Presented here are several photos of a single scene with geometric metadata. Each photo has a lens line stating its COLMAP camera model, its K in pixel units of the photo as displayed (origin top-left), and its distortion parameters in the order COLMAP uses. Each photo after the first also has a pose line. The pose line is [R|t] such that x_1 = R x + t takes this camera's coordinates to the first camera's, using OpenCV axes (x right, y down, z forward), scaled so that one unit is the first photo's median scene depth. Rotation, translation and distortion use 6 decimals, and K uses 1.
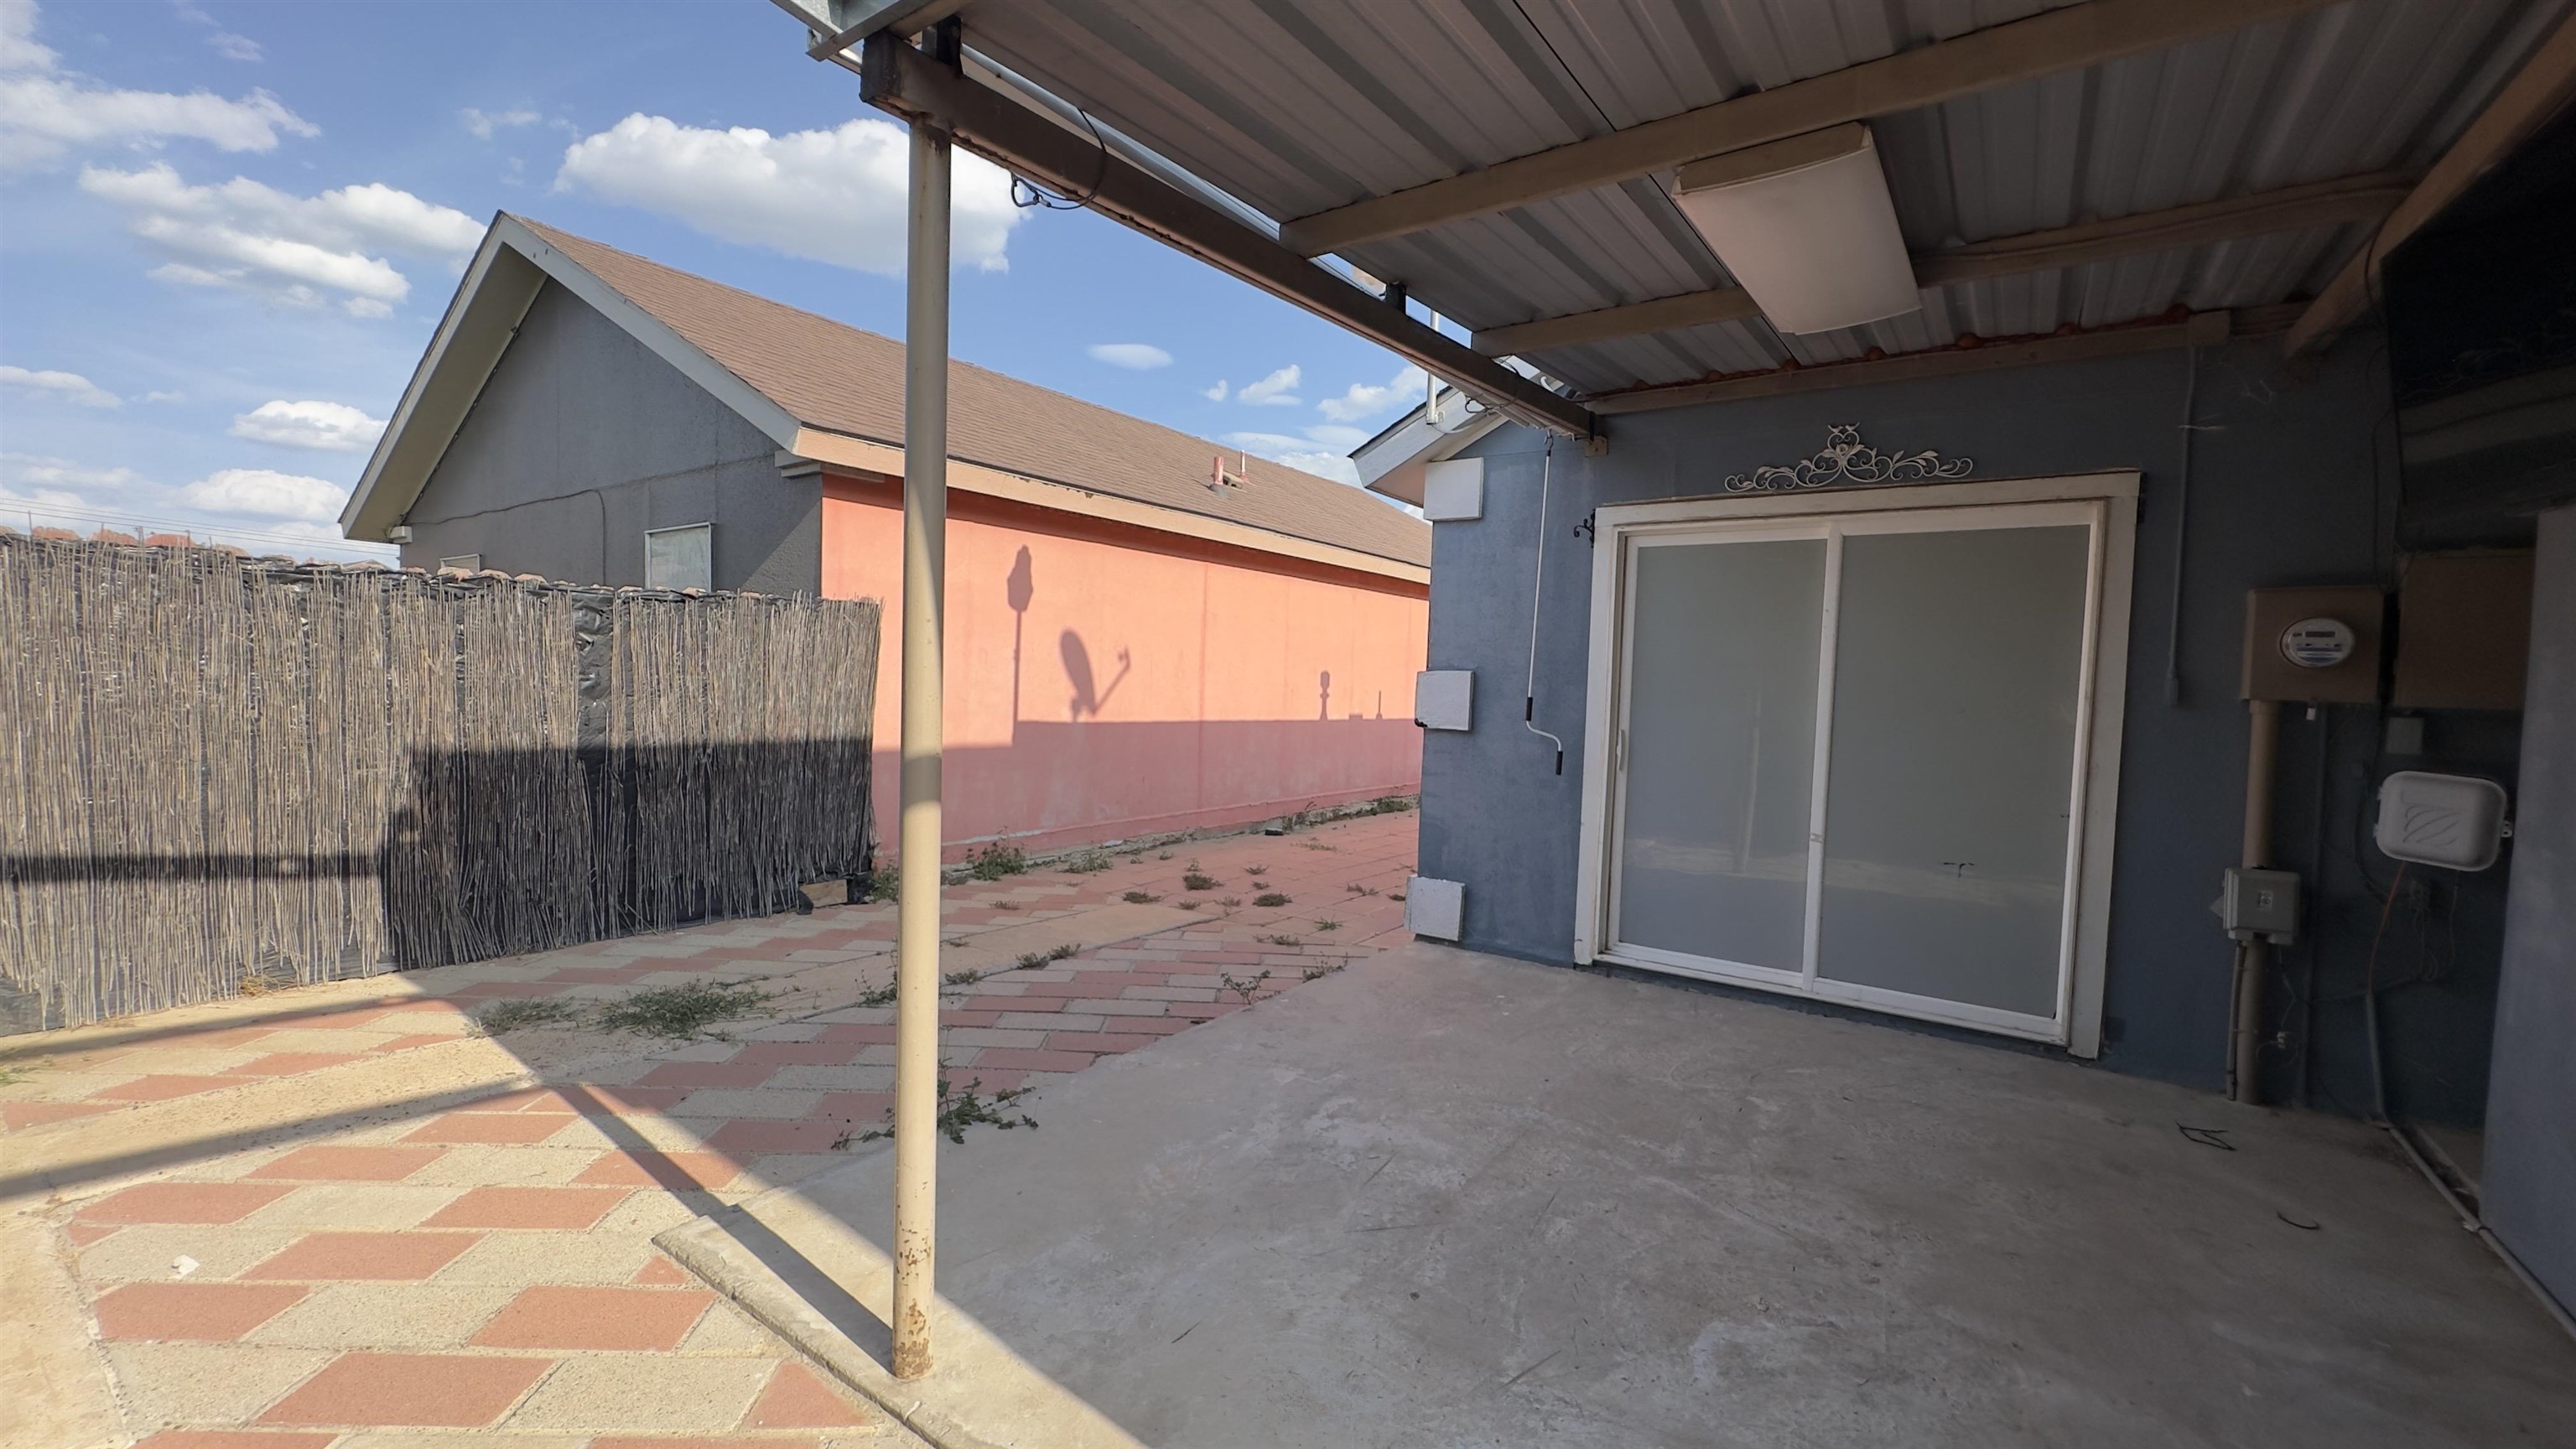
lens RADIAL K [[1039.2, 0, 1288.0], [0, 1039.2, 724.5], [0, 0, 1]] dist [-0.001316, -0.000002]
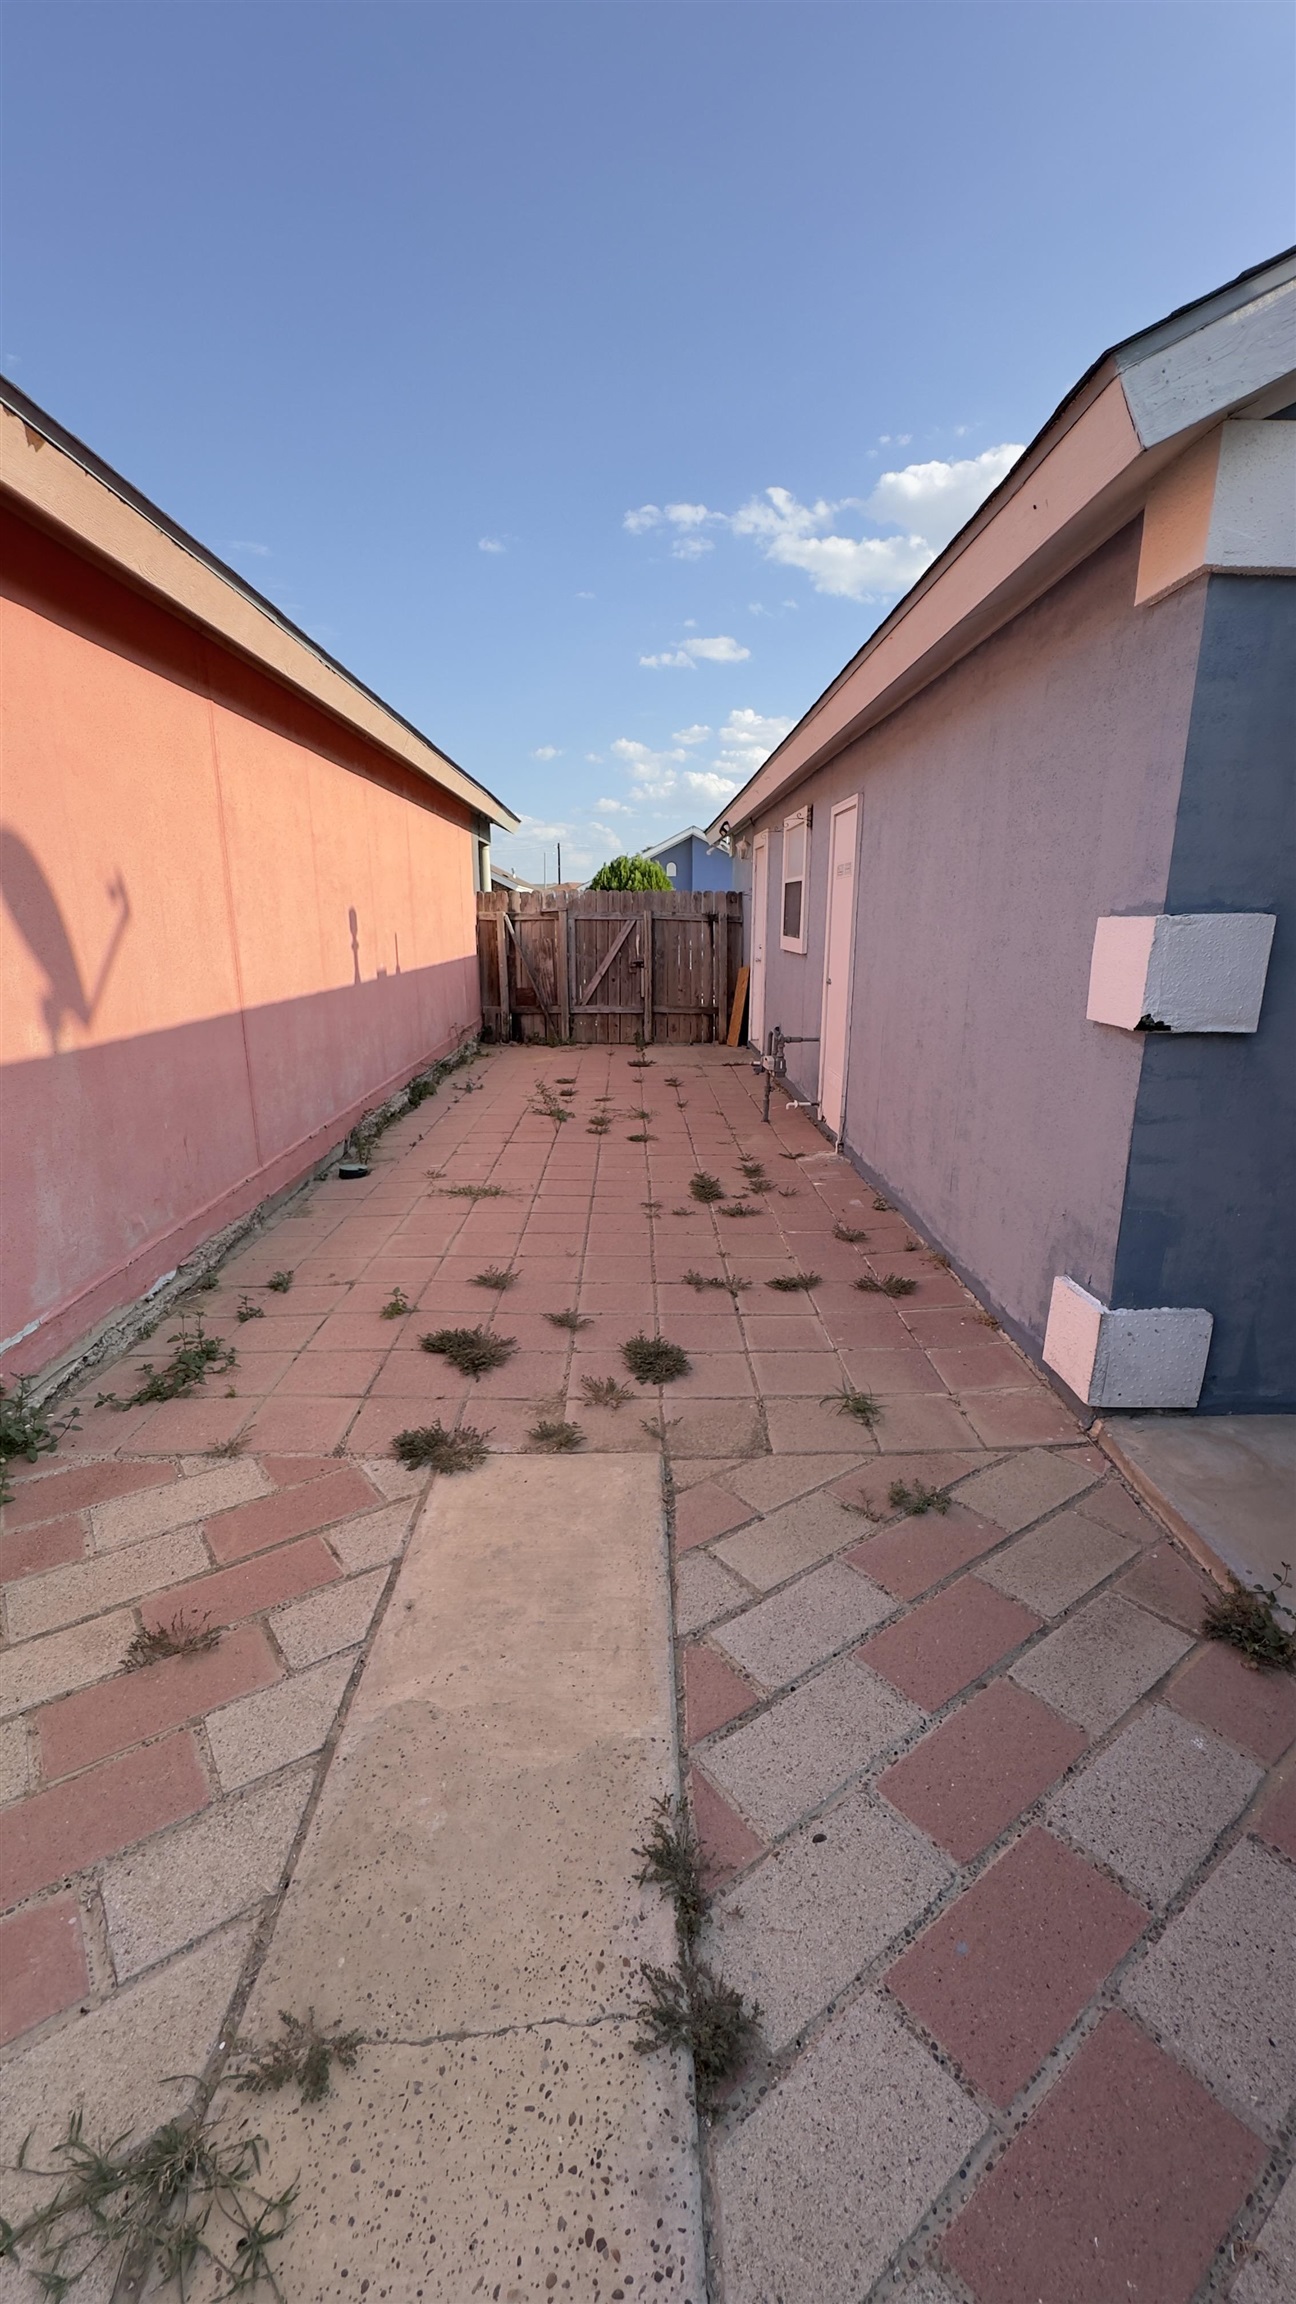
lens RADIAL K [[929.5, 0, 648.0], [0, 929.5, 1152.0], [0, 0, 1]] dist [-0.001316, -0.000002]
pose [[0.806481, -0.175255, 0.564690, -0.232764], [0.048065, 0.971333, 0.232814, -0.039979], [-0.589303, -0.160618, 0.791785, 0.551851]]
